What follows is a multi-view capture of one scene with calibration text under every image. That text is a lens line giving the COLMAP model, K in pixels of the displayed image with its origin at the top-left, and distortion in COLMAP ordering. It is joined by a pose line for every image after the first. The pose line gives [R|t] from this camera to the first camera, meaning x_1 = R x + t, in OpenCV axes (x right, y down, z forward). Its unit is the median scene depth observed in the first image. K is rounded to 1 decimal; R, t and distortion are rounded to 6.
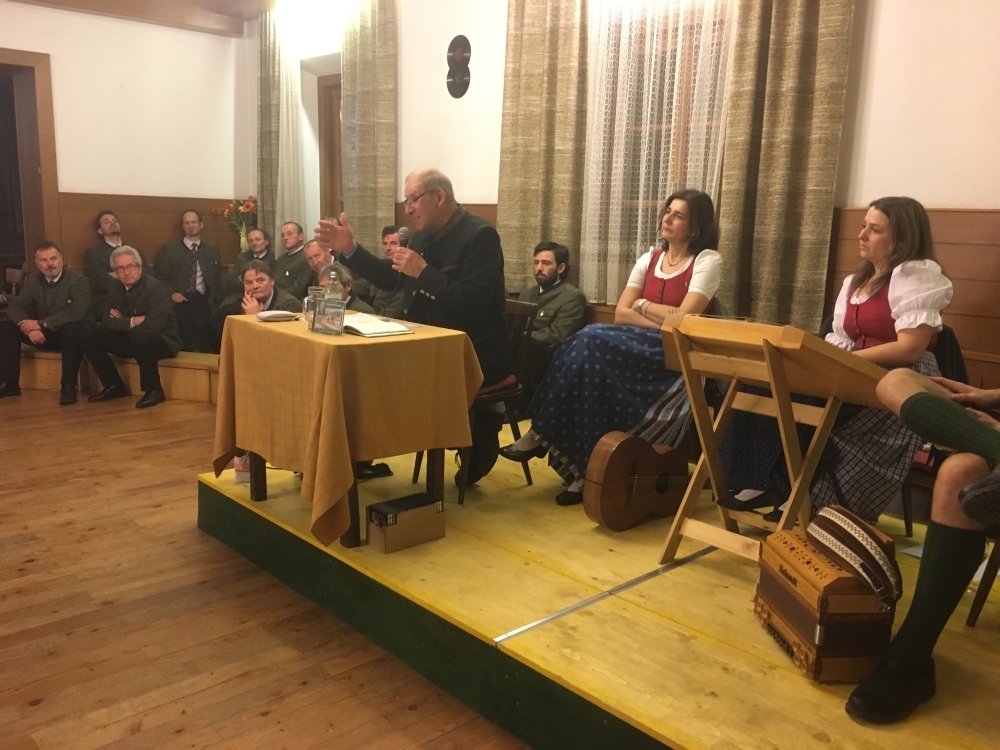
lens RADIAL K [[850.7, 0, 491.1], [0, 850.7, 378.5], [0, 0, 1]] dist [0.084915, -0.111780]
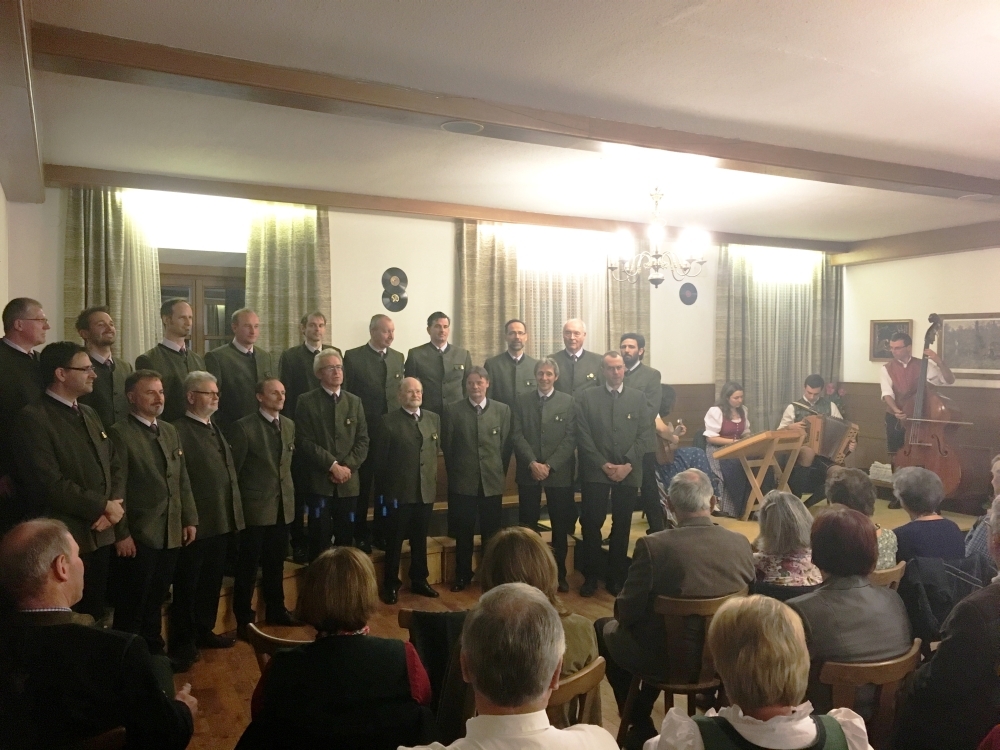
lens RADIAL K [[850.7, 0, 498.4], [0, 850.7, 368.0], [0, 0, 1]] dist [0.084915, -0.111780]
pose [[0.267436, -0.035630, 0.962917, -2.027560], [0.191698, 0.981308, -0.016931, -0.302047], [-0.944315, 0.189117, 0.269267, 0.817494]]
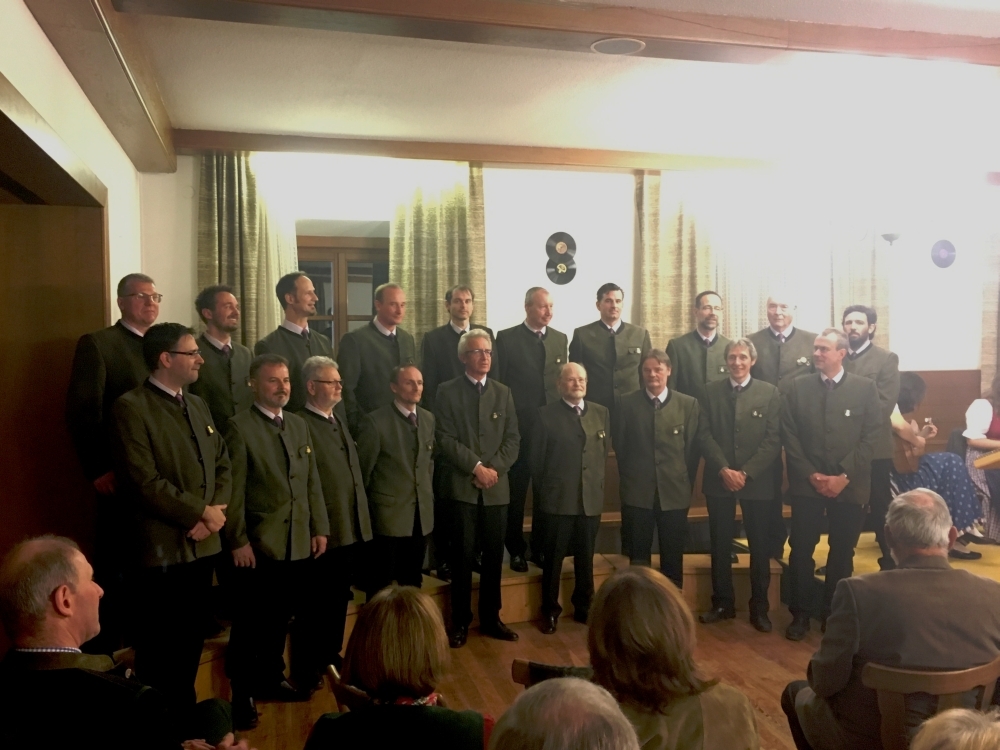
lens RADIAL K [[966.4, 0, 499.7], [0, 966.4, 374.7], [0, 0, 1]] dist [0.051446, 0.000000]
pose [[0.470375, -0.058912, 0.880498, -1.902766], [0.187985, 0.981557, -0.034751, -0.293795], [-0.862212, 0.181867, 0.472774, 0.794617]]
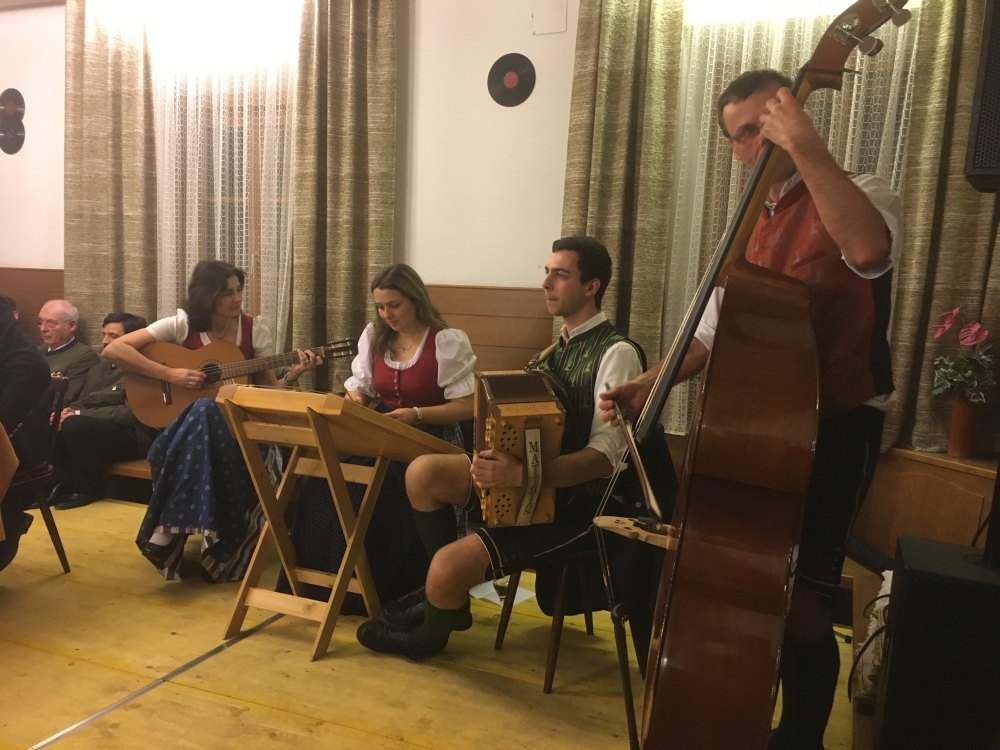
lens RADIAL K [[850.7, 0, 493.8], [0, 850.7, 377.9], [0, 0, 1]] dist [0.084915, -0.111780]
pose [[0.909516, -0.032578, 0.414389, 0.062940], [0.063936, 0.996025, -0.062025, -0.001071], [-0.410721, 0.082907, 0.907984, -0.039427]]
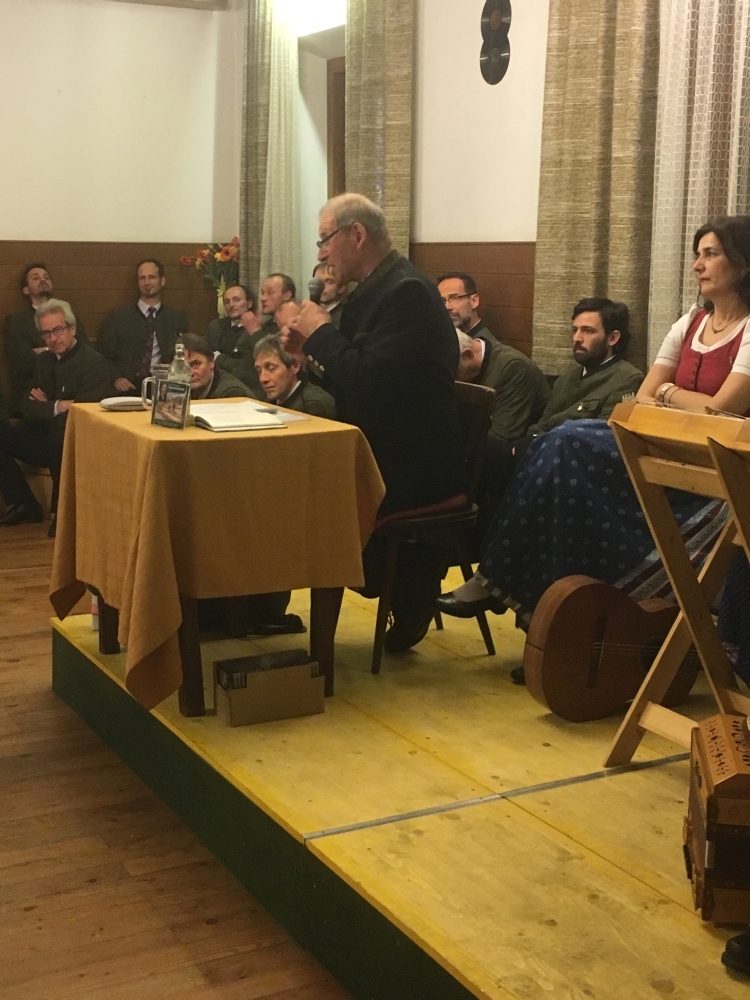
lens RADIAL K [[1389.8, 0, 366.6], [0, 1389.8, 493.5], [0, 0, 1]] dist [0.062899, 0.000000]
pose [[0.968052, 0.022018, -0.249782, 0.229726], [-0.027004, 0.999498, -0.016551, 0.017313], [0.249292, 0.022768, 0.968161, -0.108243]]
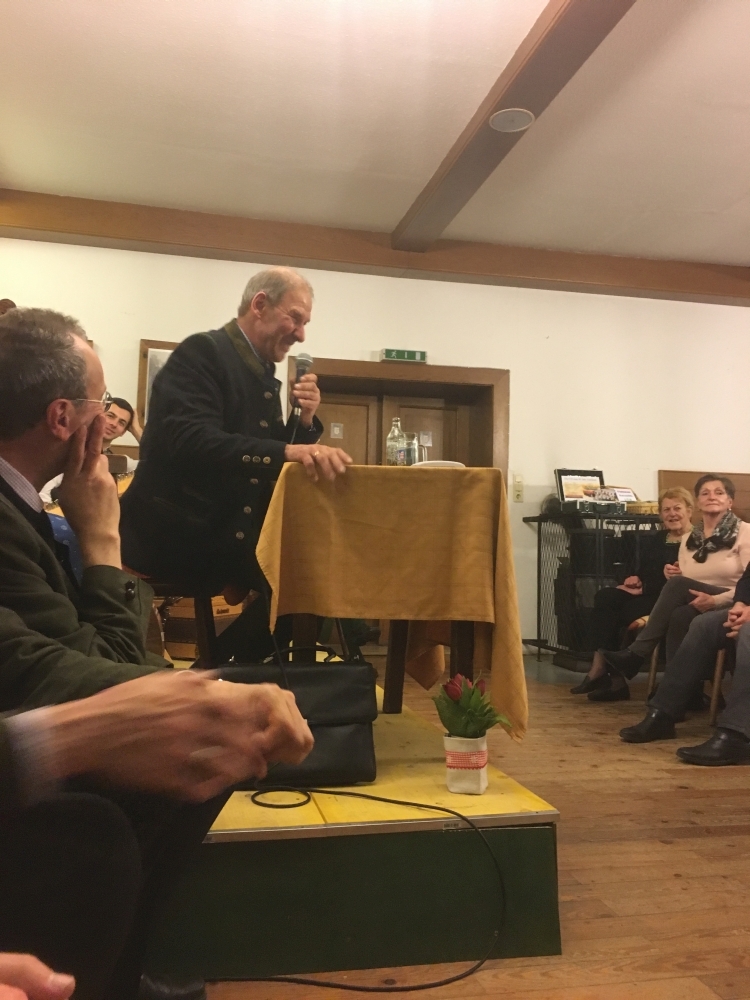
lens RADIAL K [[850.7, 0, 370.5], [0, 850.7, 494.7], [0, 0, 1]] dist [0.084915, -0.111780]
pose [[-0.868646, -0.010482, 0.495323, -0.501392], [0.052287, 0.992253, 0.112692, -0.122199], [-0.492667, 0.123788, -0.861369, 1.483698]]
